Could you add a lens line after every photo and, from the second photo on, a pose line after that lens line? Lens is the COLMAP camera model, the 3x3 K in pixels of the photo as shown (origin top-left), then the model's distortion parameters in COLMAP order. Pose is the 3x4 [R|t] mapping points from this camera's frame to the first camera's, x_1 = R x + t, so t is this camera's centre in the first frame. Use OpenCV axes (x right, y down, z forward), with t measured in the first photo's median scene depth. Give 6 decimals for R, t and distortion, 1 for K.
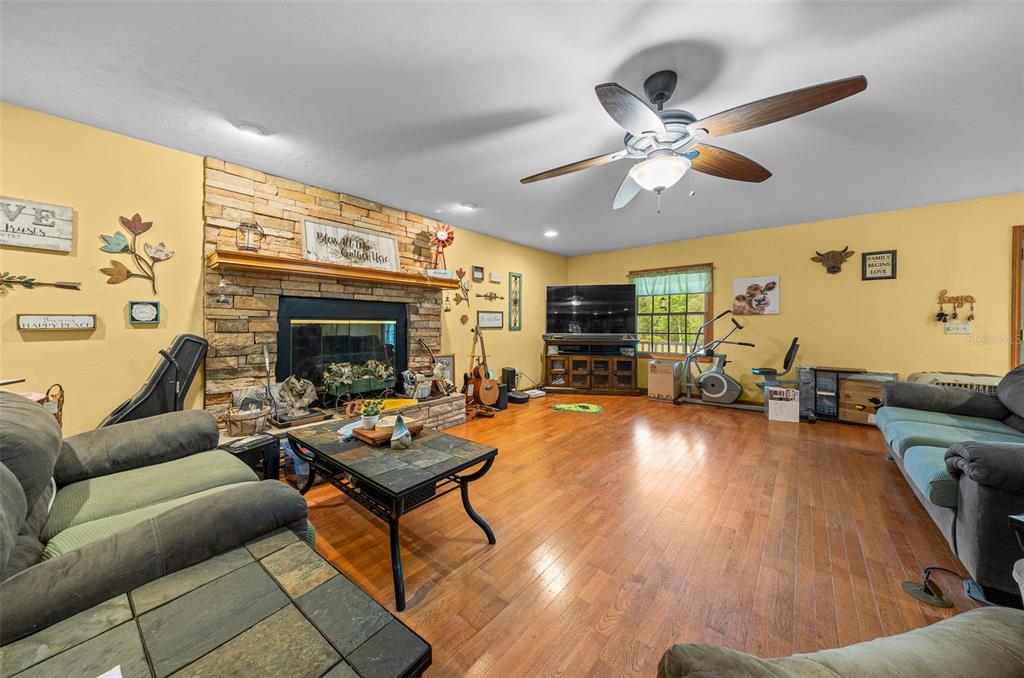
lens RADIAL K [[337.3, 0, 501.3], [0, 337.3, 325.1], [0, 0, 1]] dist [-0.009028, 0.000034]
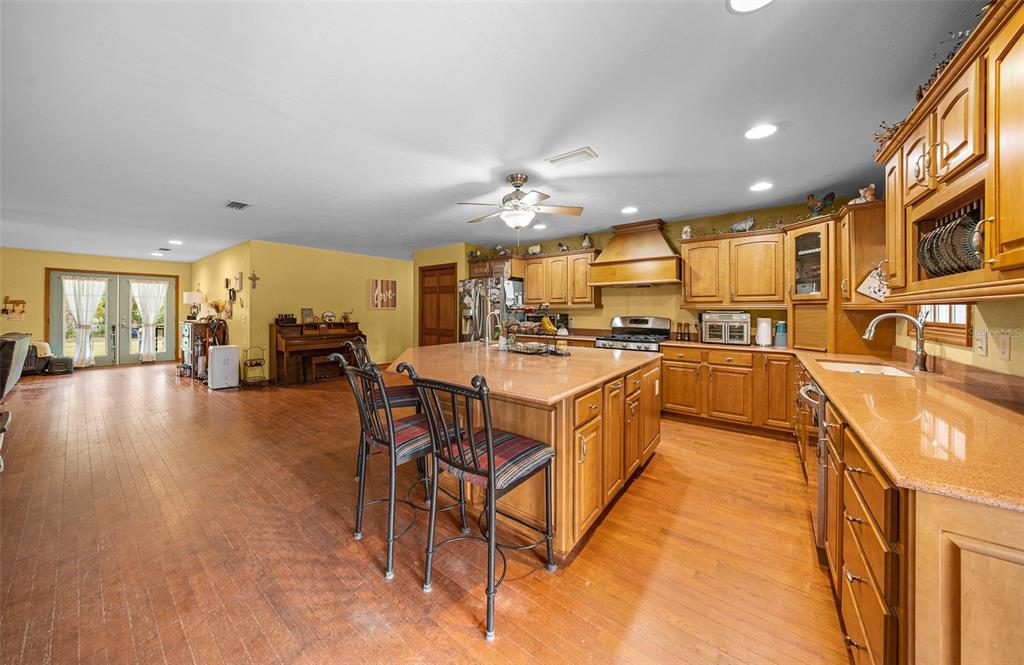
lens RADIAL K [[335.5, 0, 505.1], [0, 335.5, 310.1], [0, 0, 1]] dist [-0.000692, 0.000021]
pose [[-0.066653, 0.002608, 0.997773, -0.588670], [-0.000368, 0.999996, -0.002639, -0.025223], [-0.997776, -0.000543, -0.066652, -1.422211]]
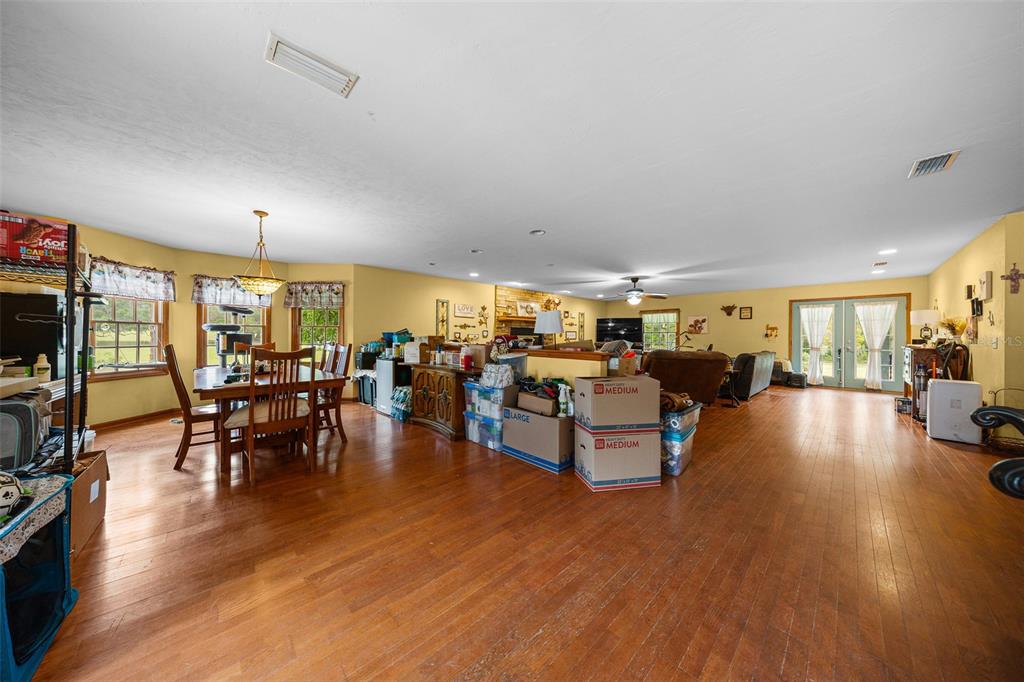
lens RADIAL K [[323.8, 0, 507.7], [0, 323.8, 335.6], [0, 0, 1]] dist [-0.007778, -0.000015]
pose [[0.996092, 0.004556, -0.088200, -0.323316], [-0.005228, 0.999959, -0.007390, 0.003455], [0.088163, 0.007823, 0.996075, -1.386545]]
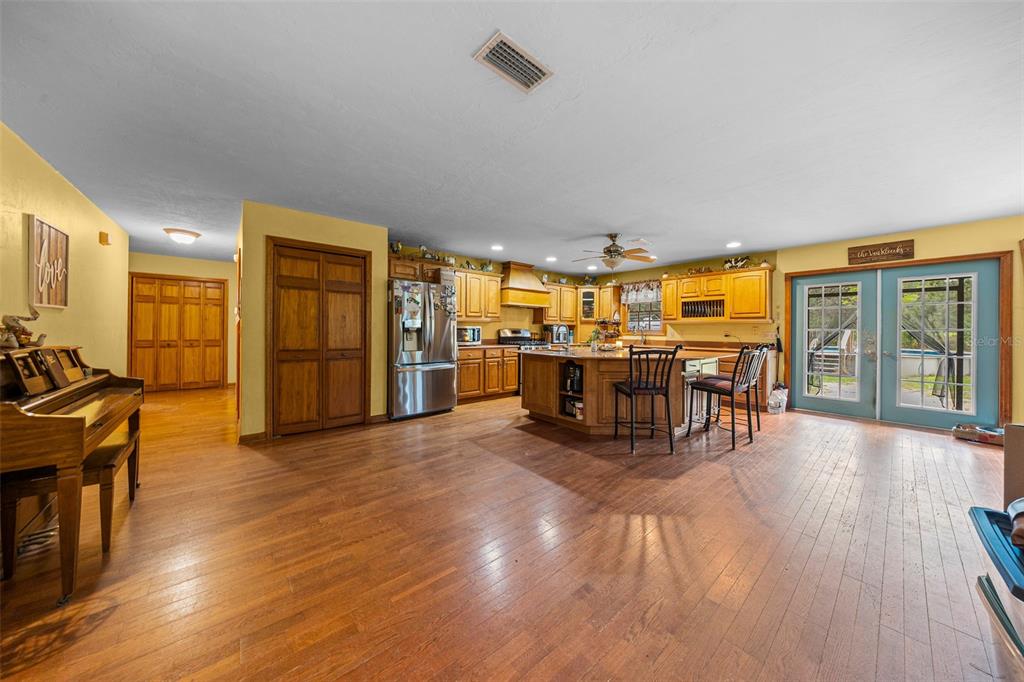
lens RADIAL K [[331.2, 0, 508.2], [0, 331.2, 332.6], [0, 0, 1]] dist [-0.004890, 0.000048]
pose [[-0.988823, -0.008658, 0.148842, 0.355106], [-0.007456, 0.999935, 0.008634, -0.000131], [-0.148907, 0.007428, -0.988823, -0.324710]]
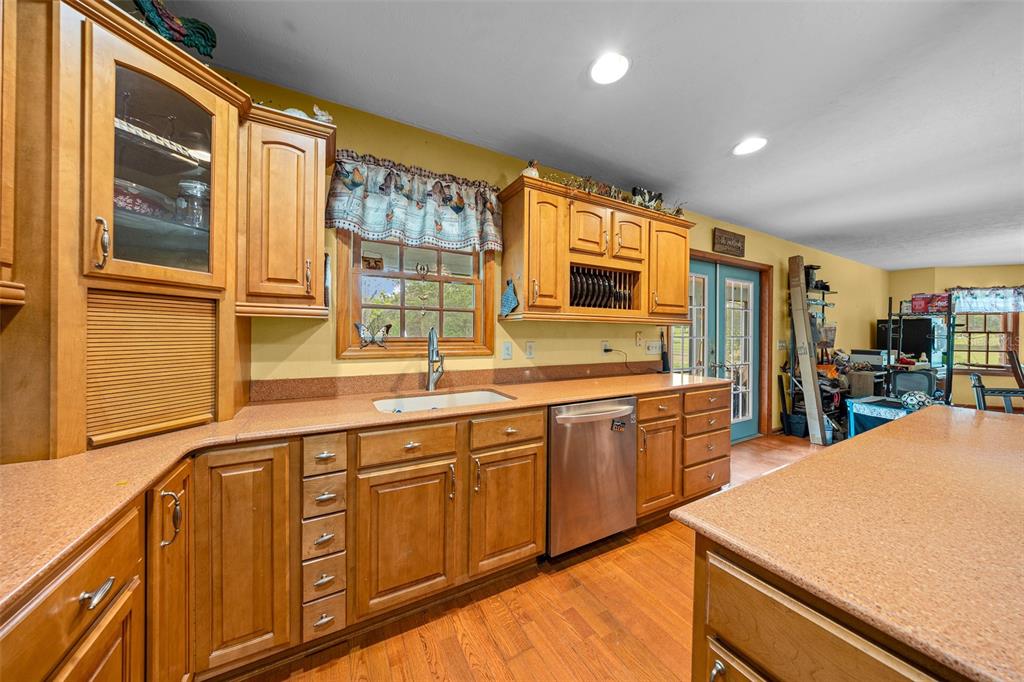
lens RADIAL K [[331.2, 0, 508.4], [0, 331.2, 334.8], [0, 0, 1]] dist [-0.006239, 0.000110]
pose [[-0.342312, 0.002950, -0.939582, 0.348024], [-0.011624, 0.999905, 0.007374, -0.015599], [0.939514, 0.013446, -0.342245, -1.862503]]
